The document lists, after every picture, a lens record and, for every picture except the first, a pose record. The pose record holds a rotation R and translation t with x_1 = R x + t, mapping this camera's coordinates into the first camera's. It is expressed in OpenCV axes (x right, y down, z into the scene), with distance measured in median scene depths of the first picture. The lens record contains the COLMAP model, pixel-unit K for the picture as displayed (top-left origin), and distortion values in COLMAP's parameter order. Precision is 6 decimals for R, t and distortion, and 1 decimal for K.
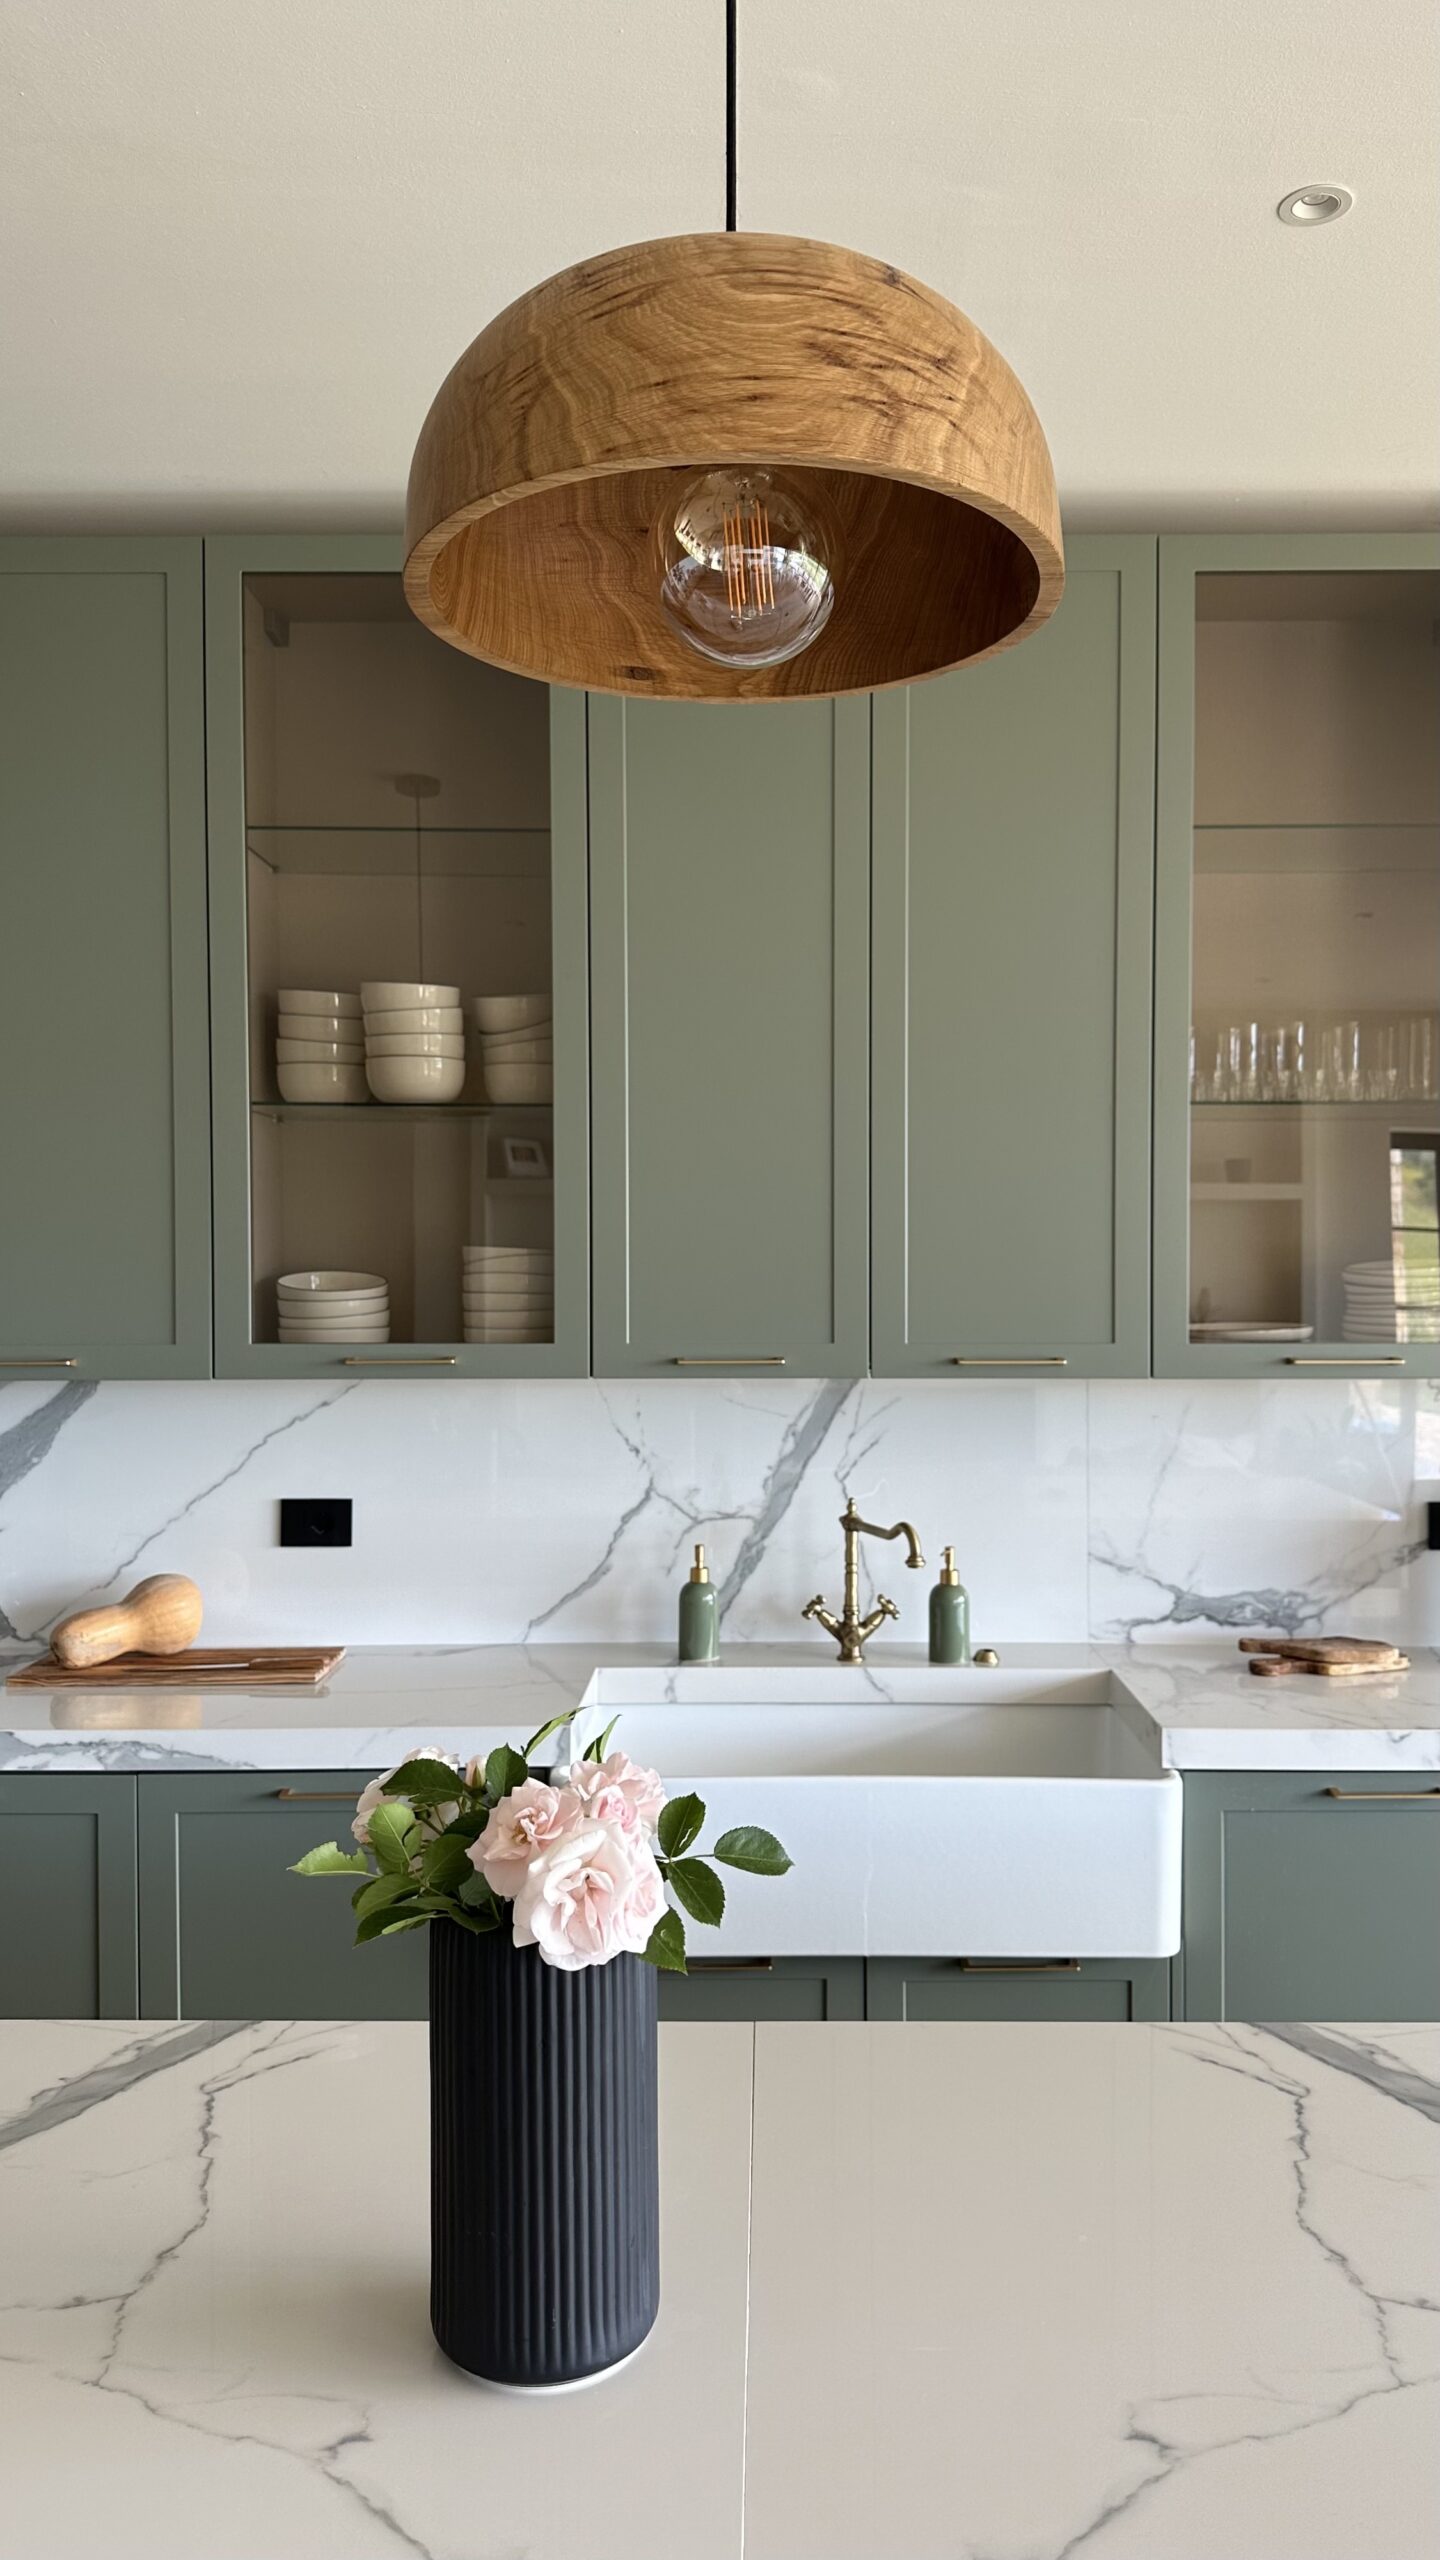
lens RADIAL K [[1909.1, 0, 720.0], [0, 1909.1, 1280.0], [0, 0, 1]] dist [0.177094, -0.321096]
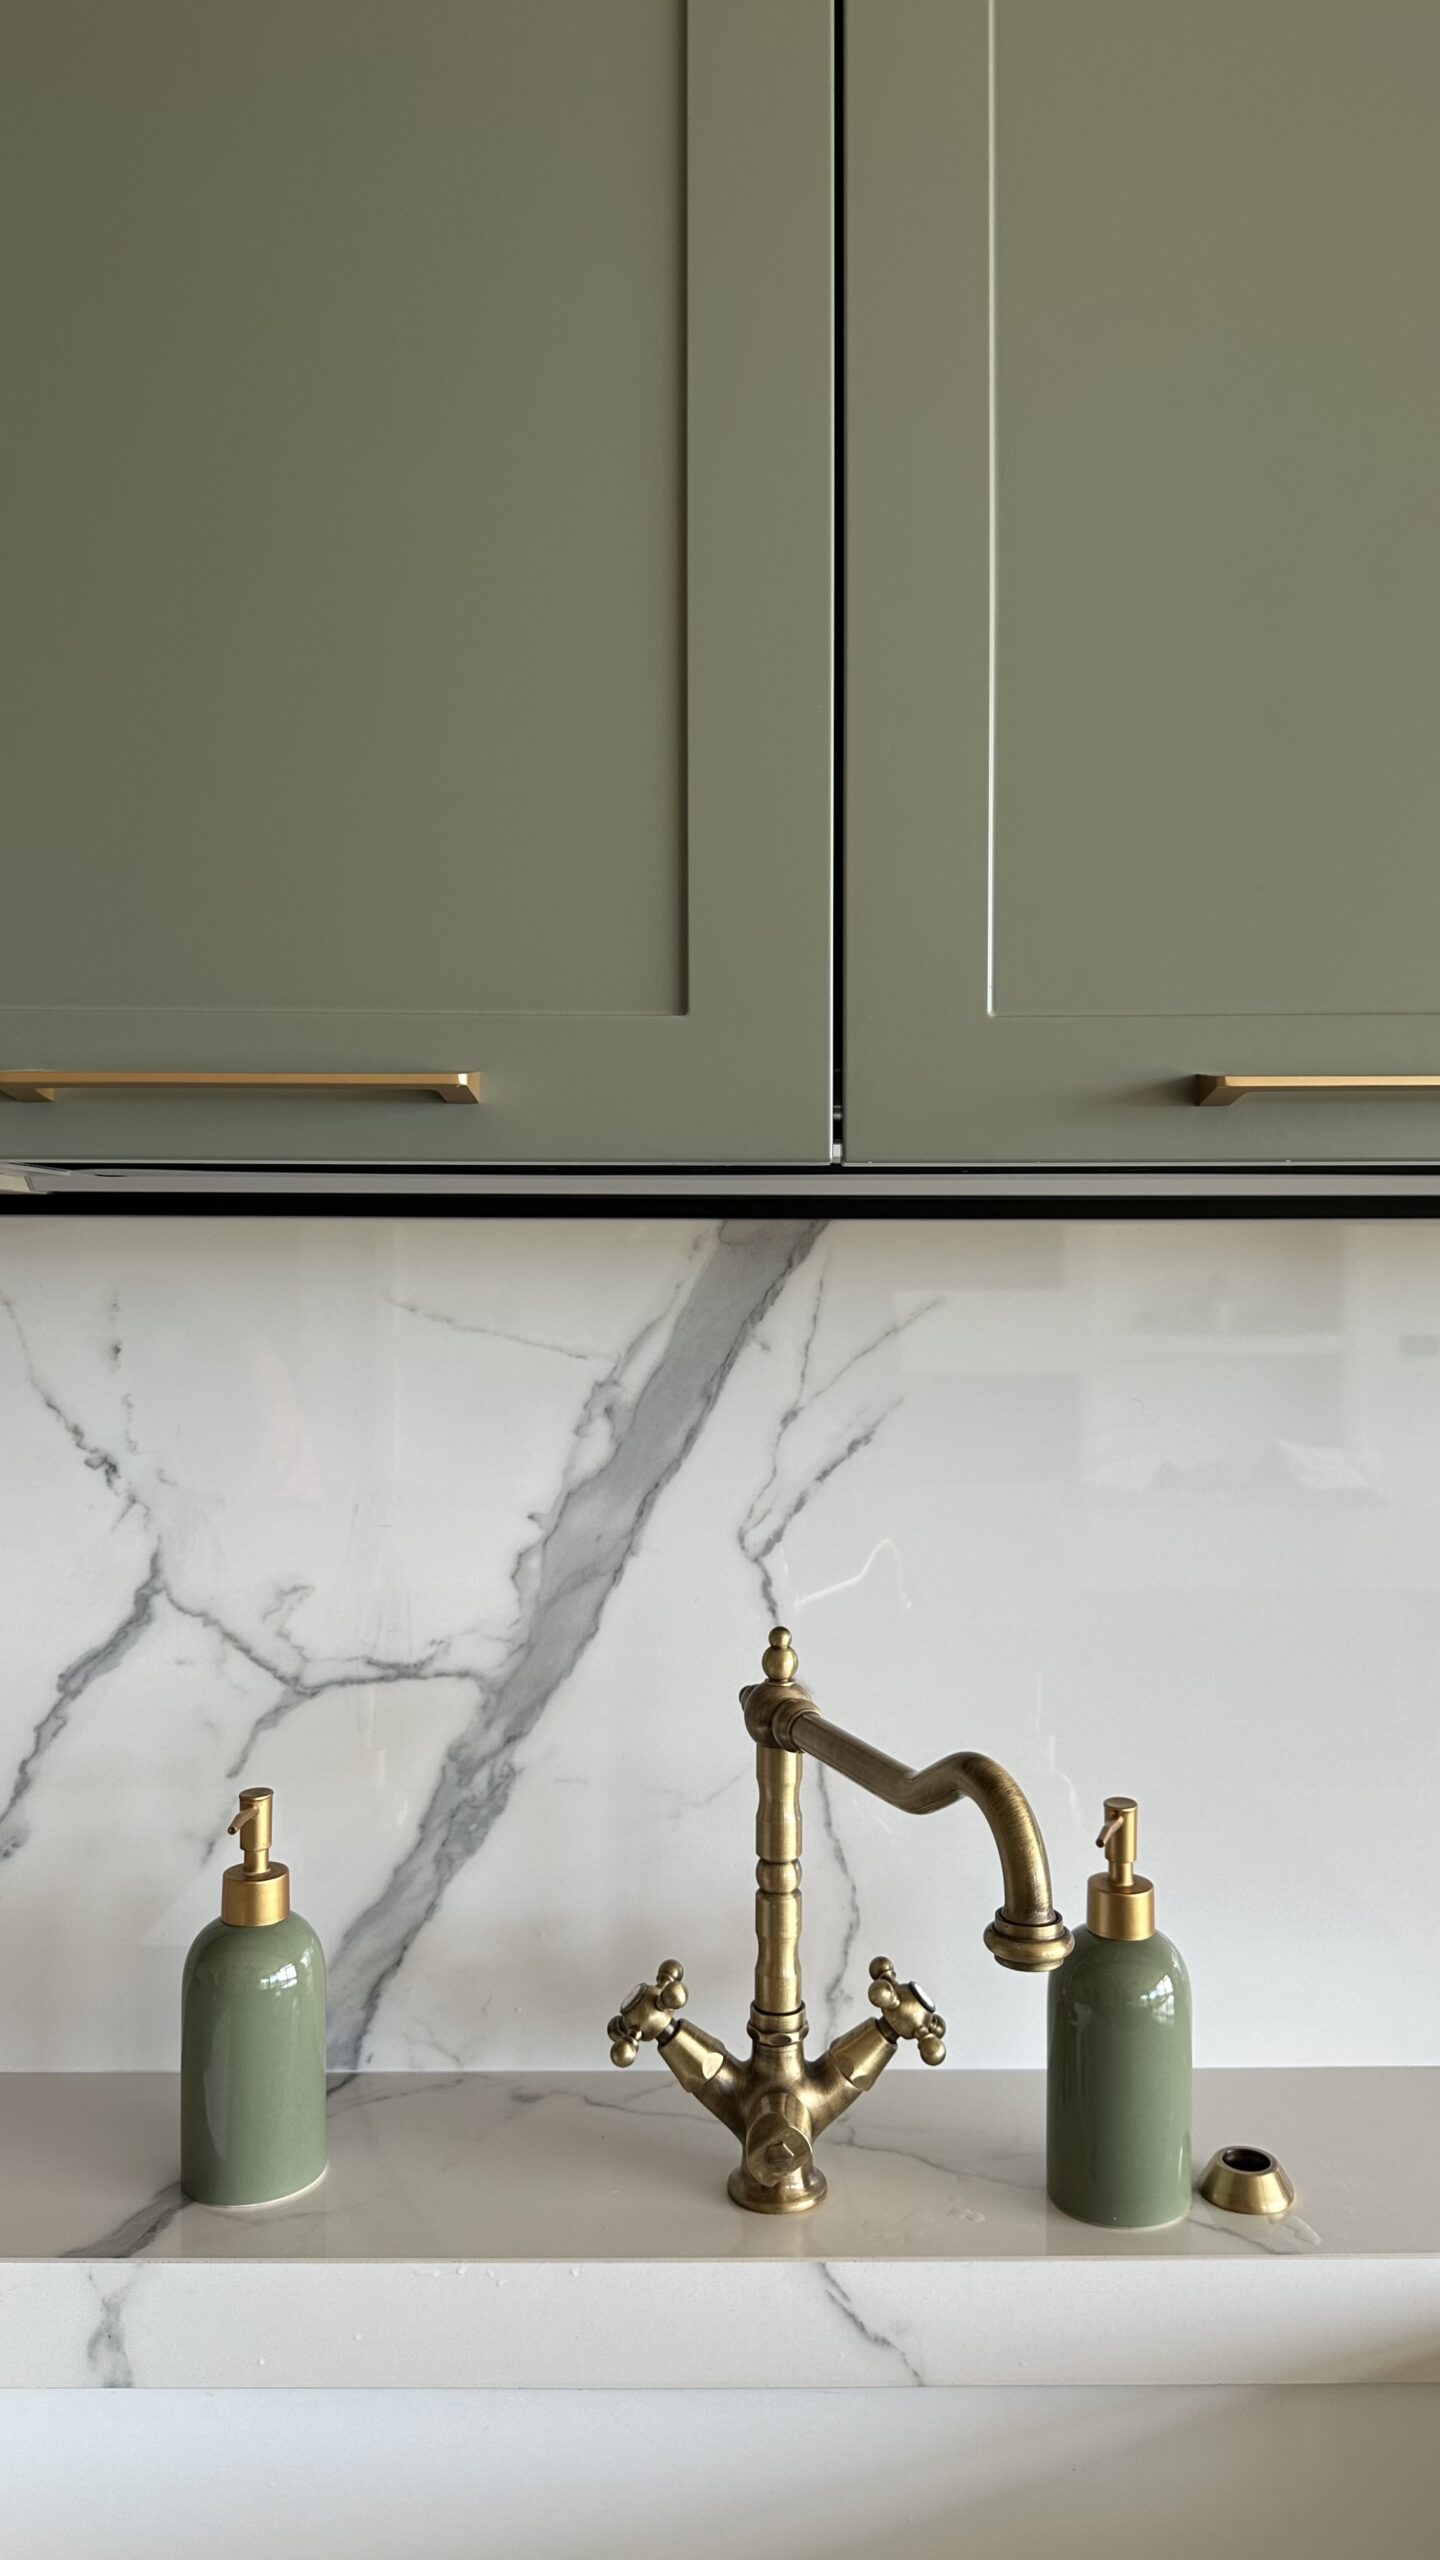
lens RADIAL K [[1909.1, 0, 720.0], [0, 1909.1, 1280.0], [0, 0, 1]] dist [0.177094, -0.321096]
pose [[0.999999, 0.001180, -0.000636, 0.057351], [-0.001184, 0.999978, -0.006519, 0.060666], [0.000628, 0.006519, 0.999979, 0.680847]]
